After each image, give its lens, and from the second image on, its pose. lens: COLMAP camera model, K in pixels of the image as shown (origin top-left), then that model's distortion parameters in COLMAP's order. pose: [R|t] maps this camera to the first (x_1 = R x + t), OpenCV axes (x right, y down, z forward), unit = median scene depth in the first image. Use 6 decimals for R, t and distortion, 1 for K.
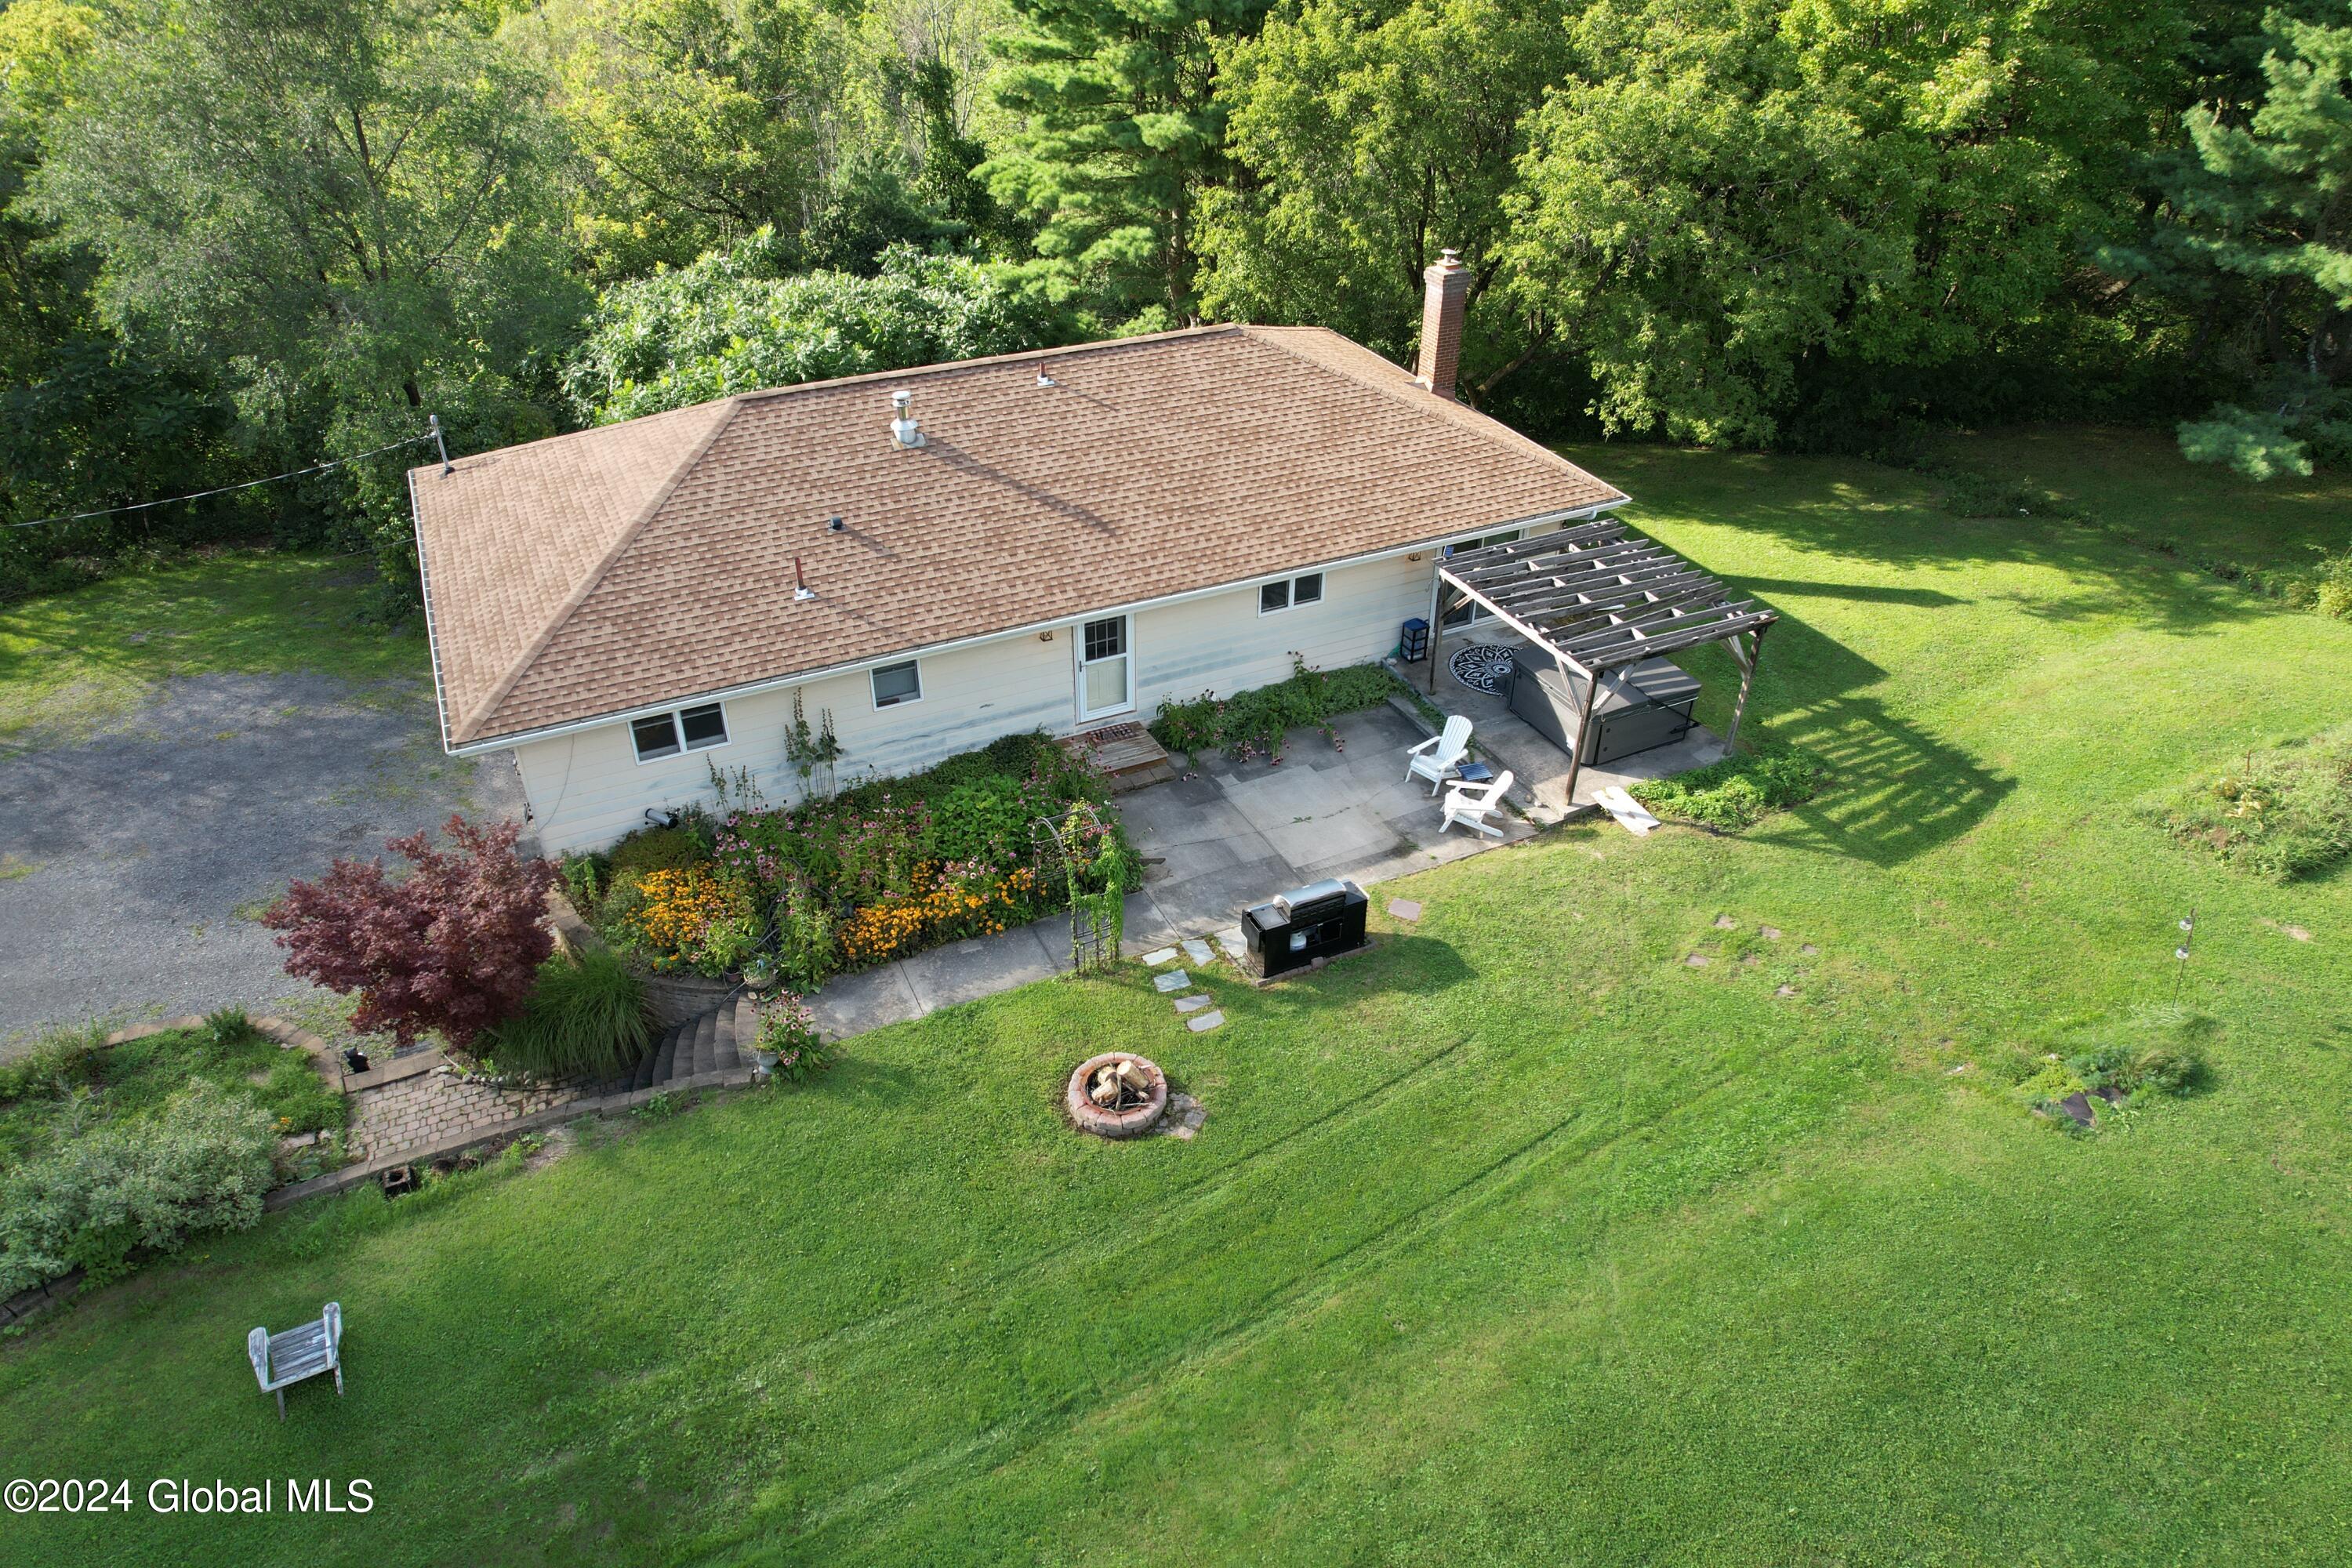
lens RADIAL K [[1501.7, 0, 1172.2], [0, 1501.7, 784.3], [0, 0, 1]] dist [-0.059178, 0.048469]
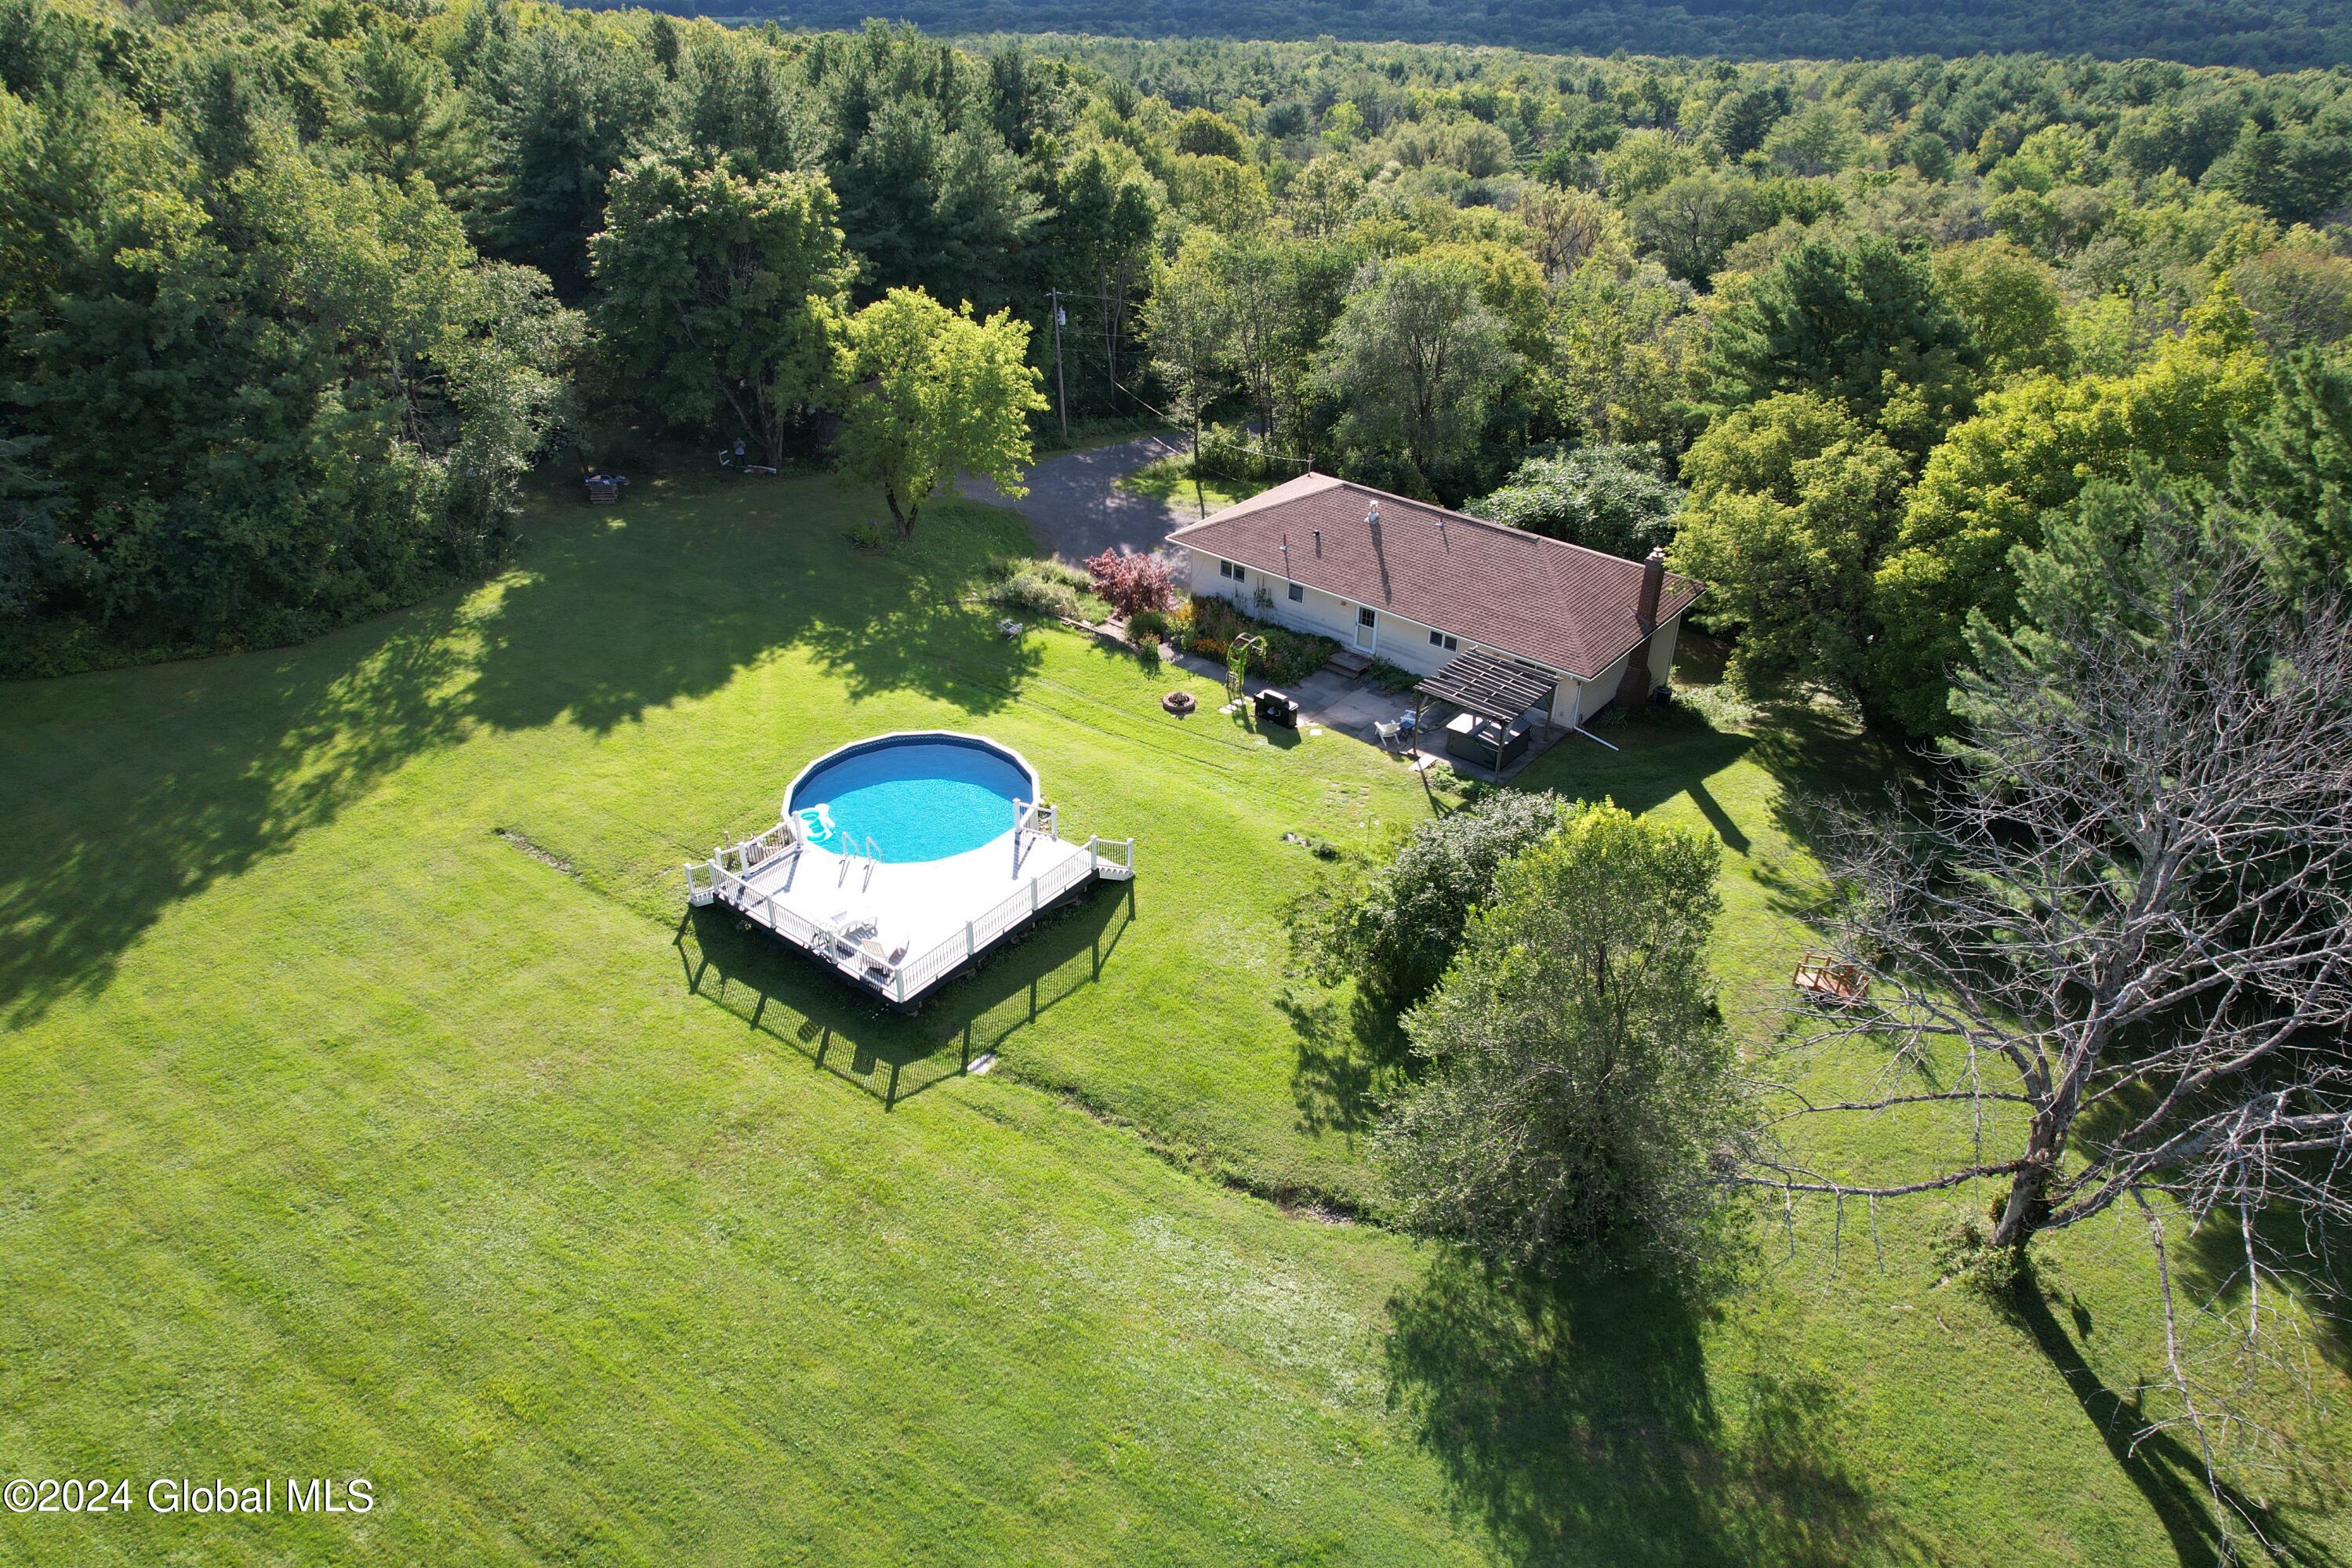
lens RADIAL K [[1501.7, 0, 1172.0], [0, 1501.7, 791.6], [0, 0, 1]] dist [-0.059178, 0.048469]
pose [[0.416286, 0.489980, -0.765915, 1.864300], [-0.522667, 0.818241, 0.239377, -0.290732], [0.743993, 0.300669, 0.596718, -0.621163]]
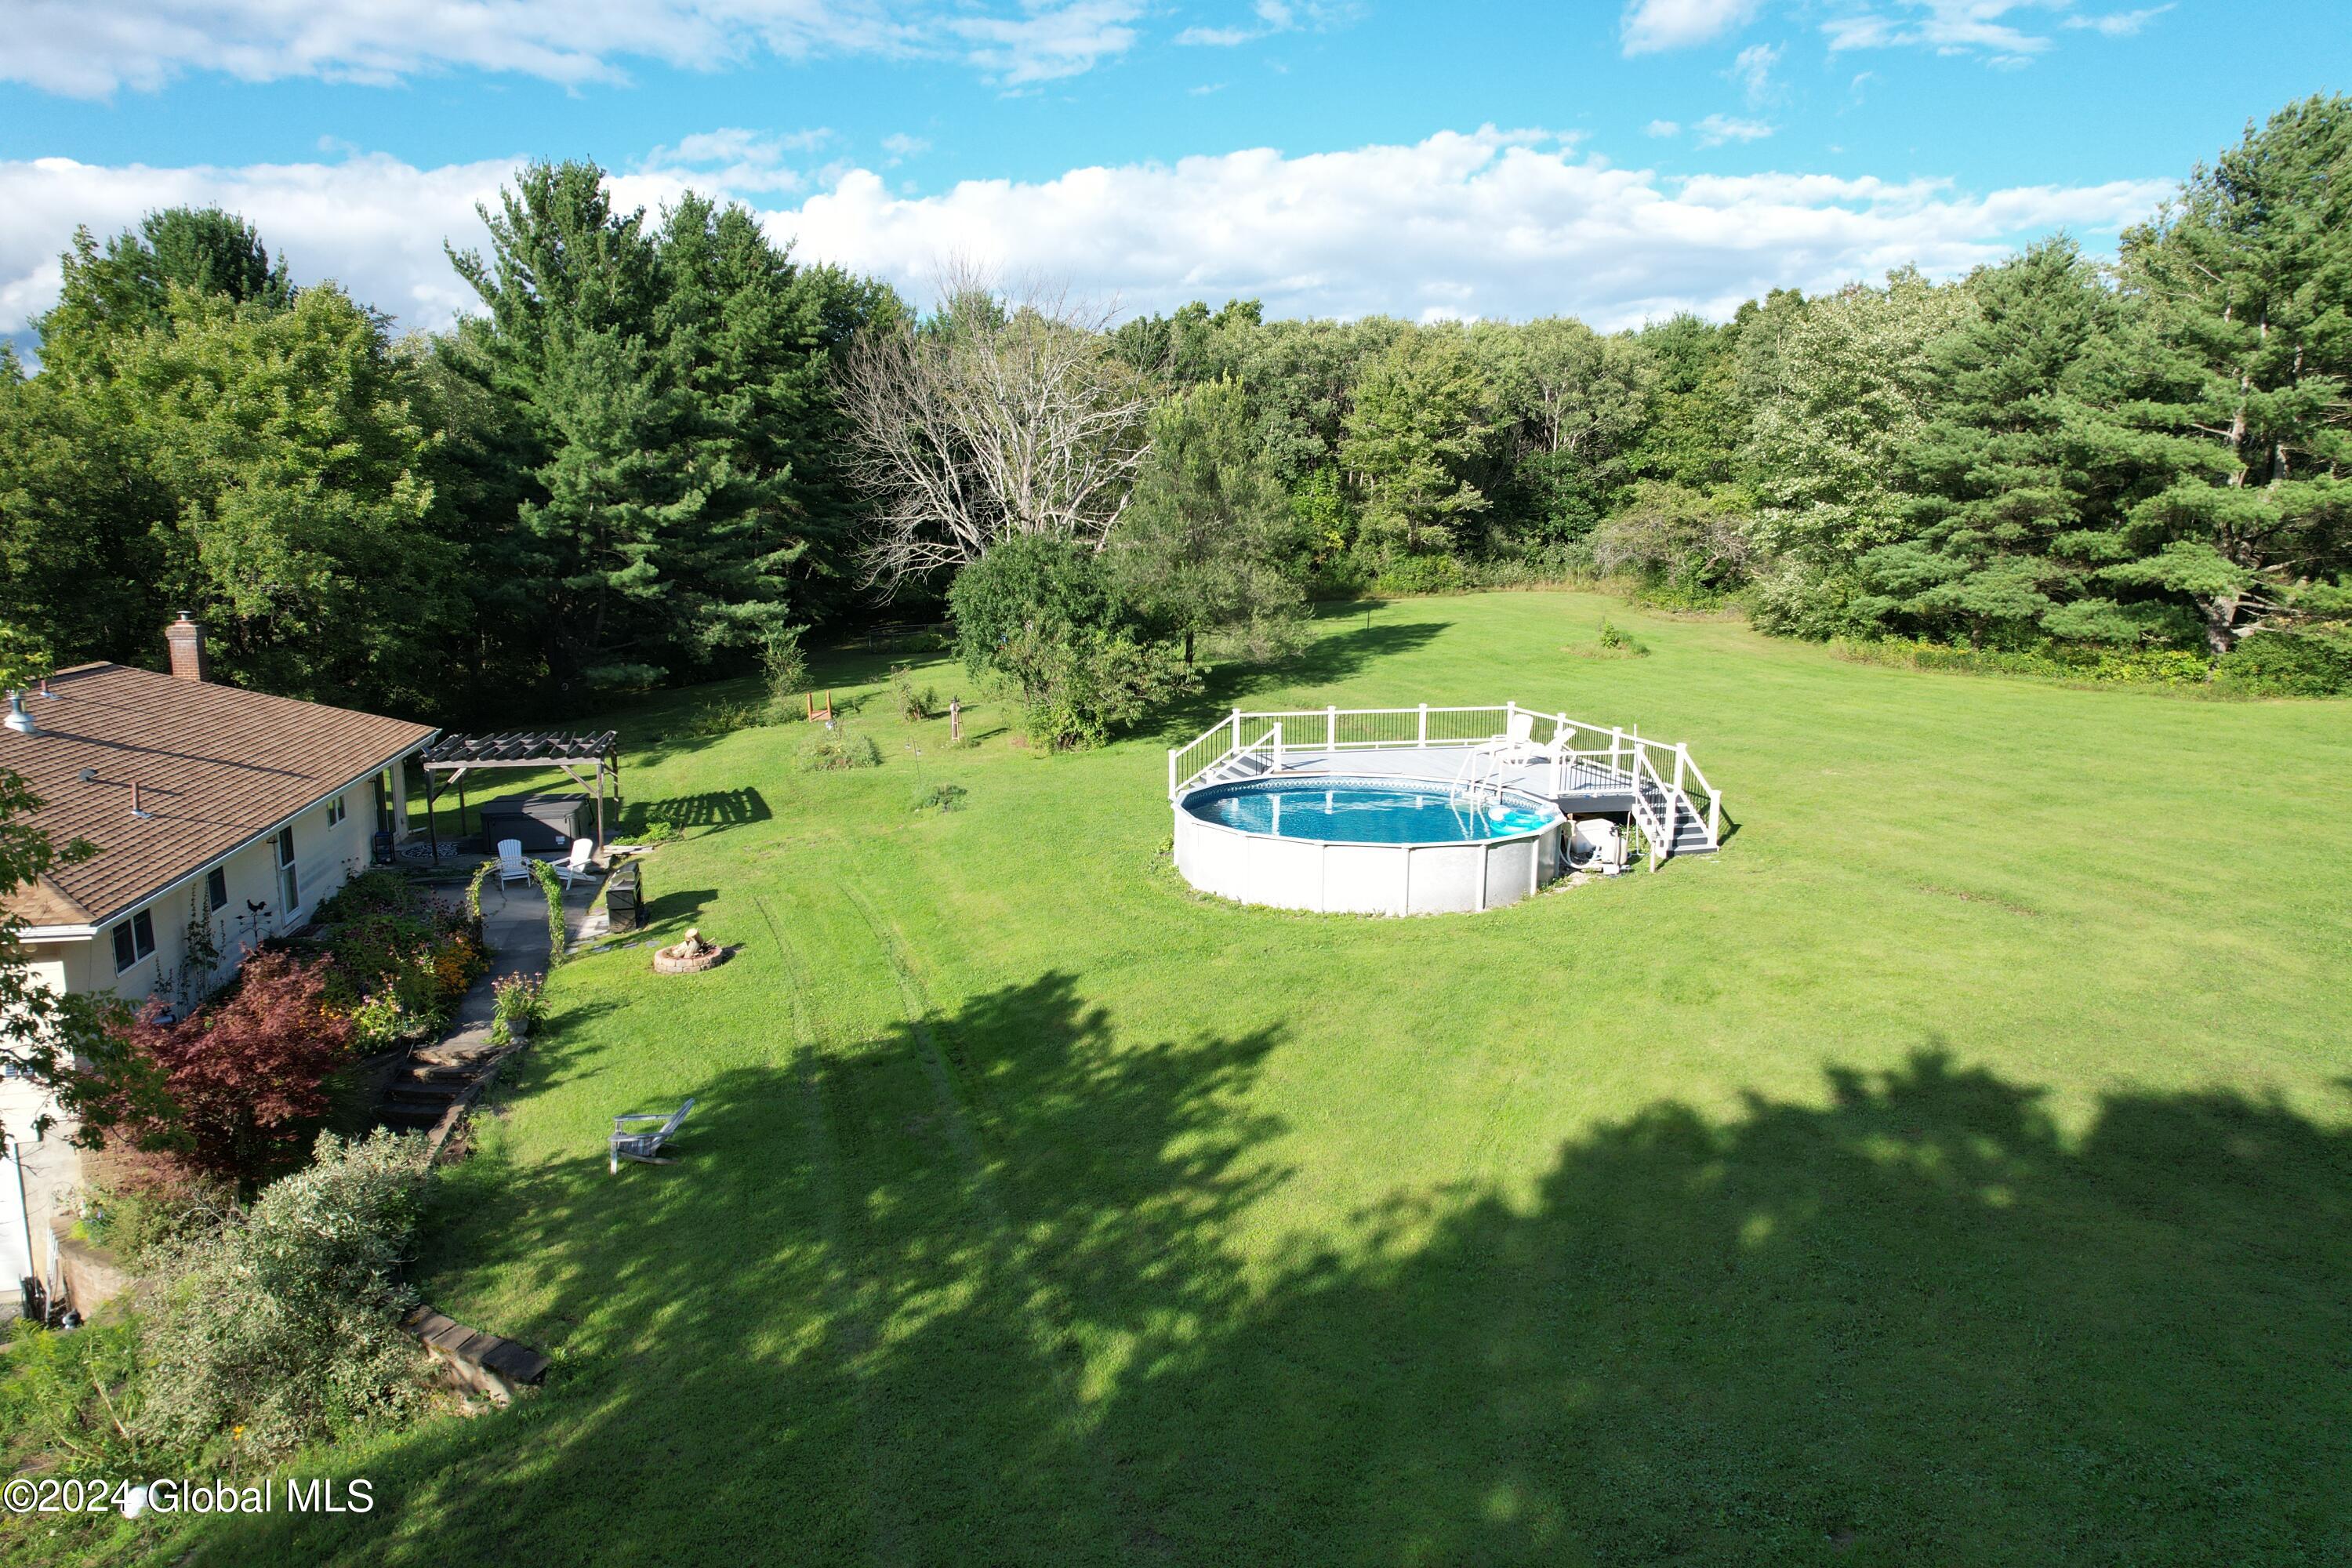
lens RADIAL K [[1501.7, 0, 1173.0], [0, 1501.7, 773.2], [0, 0, 1]] dist [-0.059178, 0.048469]
pose [[0.202073, -0.162525, 0.965791, -1.050363], [0.543090, 0.839221, 0.027594, 0.210382], [-0.814997, 0.518935, 0.257850, 0.083364]]
